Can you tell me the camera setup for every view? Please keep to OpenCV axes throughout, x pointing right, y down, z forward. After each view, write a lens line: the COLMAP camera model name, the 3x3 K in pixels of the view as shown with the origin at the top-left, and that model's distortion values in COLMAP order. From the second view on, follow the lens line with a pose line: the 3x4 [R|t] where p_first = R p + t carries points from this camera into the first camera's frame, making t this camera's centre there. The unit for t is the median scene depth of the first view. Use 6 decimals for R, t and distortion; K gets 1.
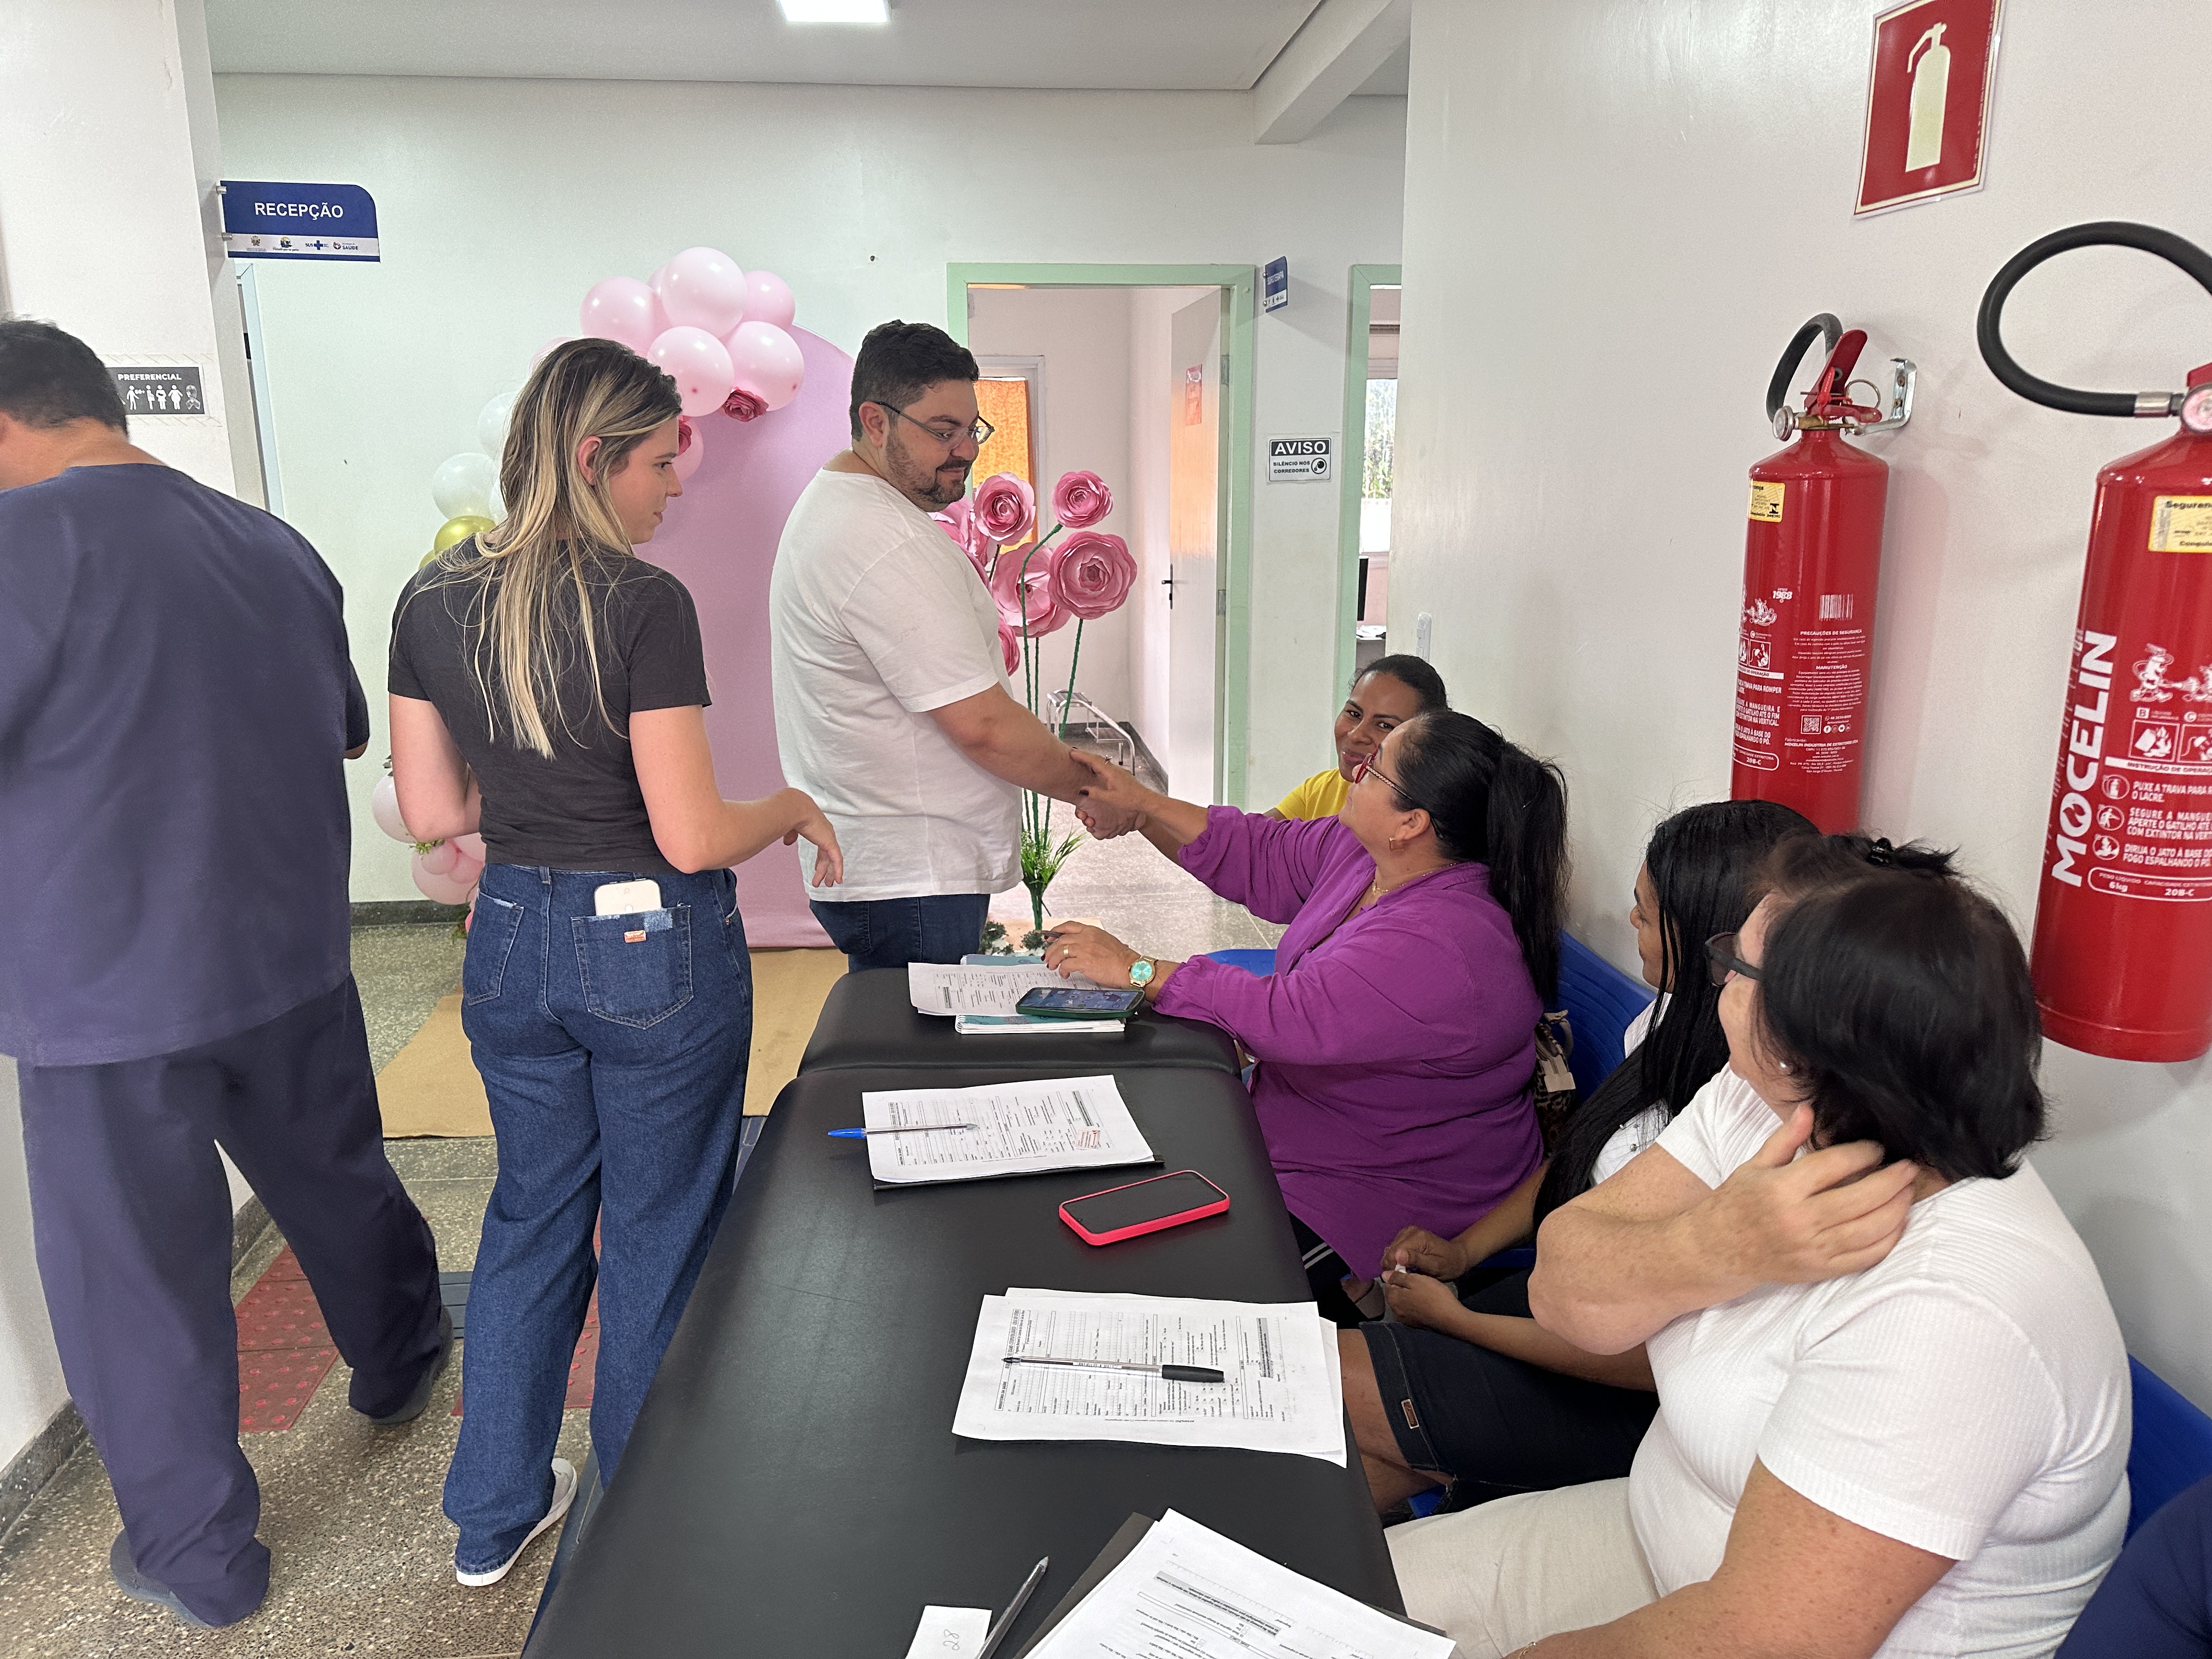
lens RADIAL K [[1584.3, 0, 1106.0], [0, 1584.3, 829.5], [0, 0, 1]] dist [-0.028021, 0.008292]
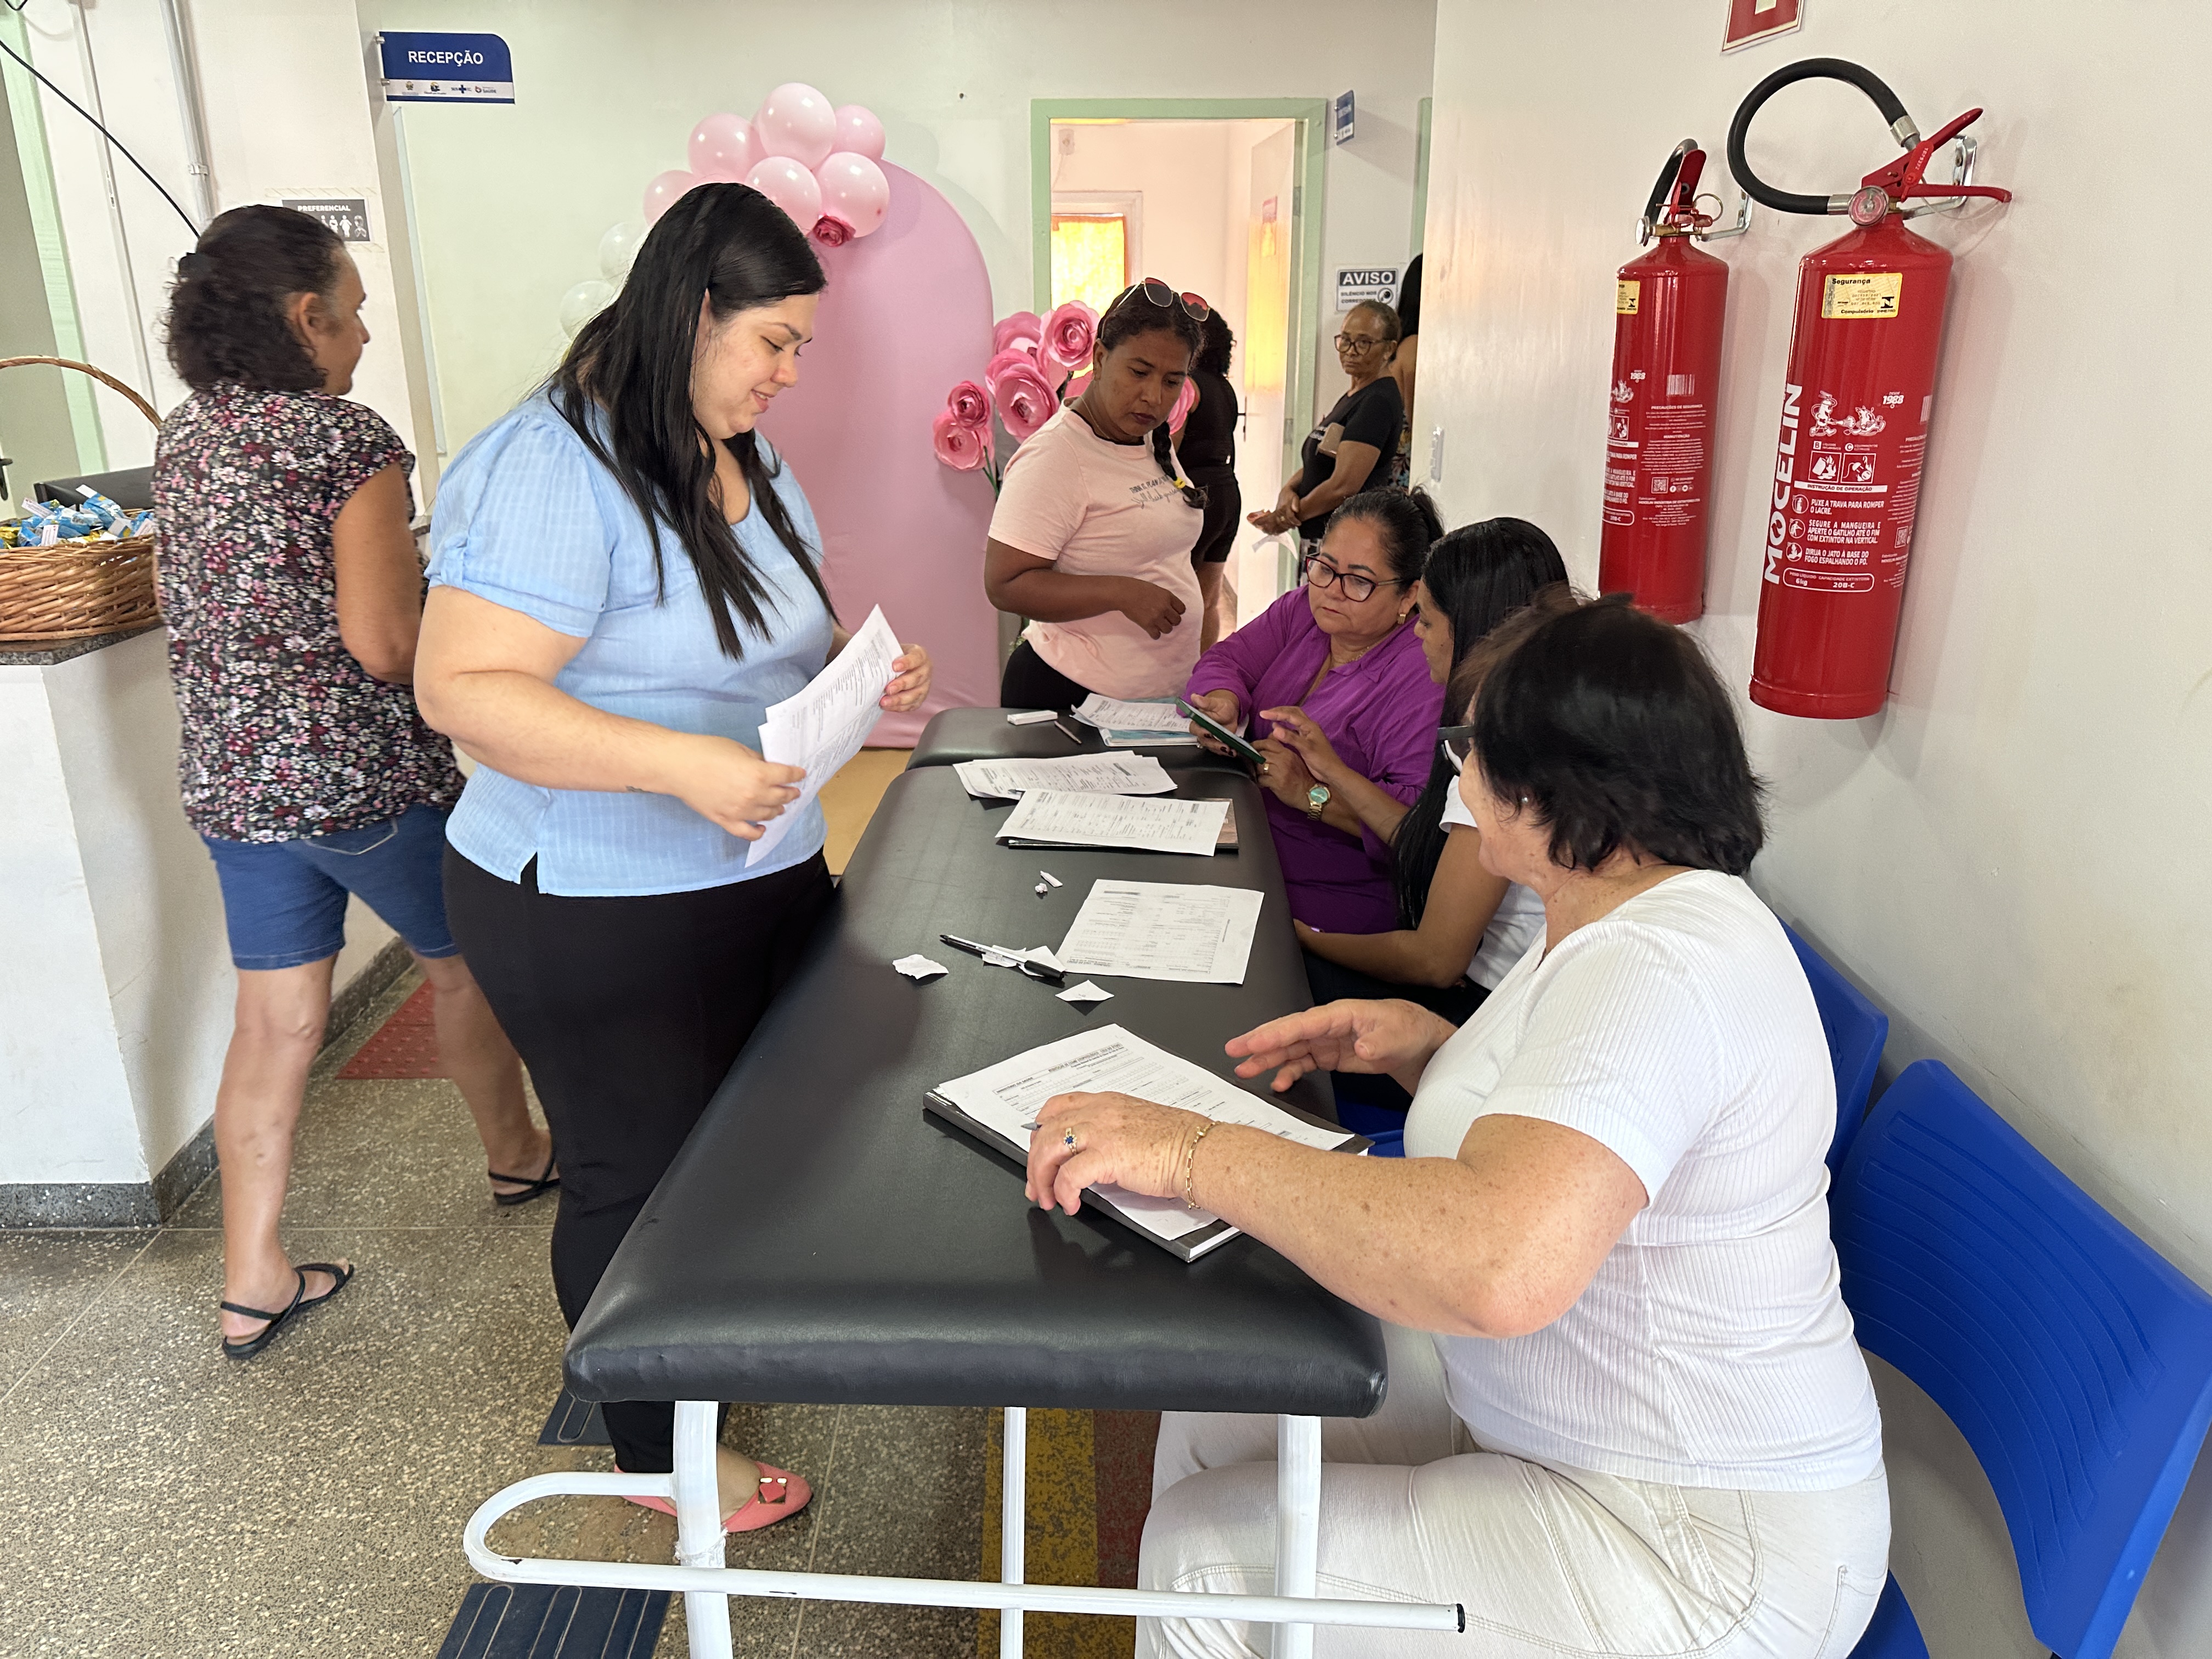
lens RADIAL K [[1584.3, 0, 1106.0], [0, 1584.3, 829.5], [0, 0, 1]] dist [-0.028021, 0.008292]
pose [[0.996725, 0.025259, -0.076813, 0.124321], [-0.018201, 0.995663, 0.091237, 0.096805], [0.078785, -0.089540, 0.992862, -0.273137]]
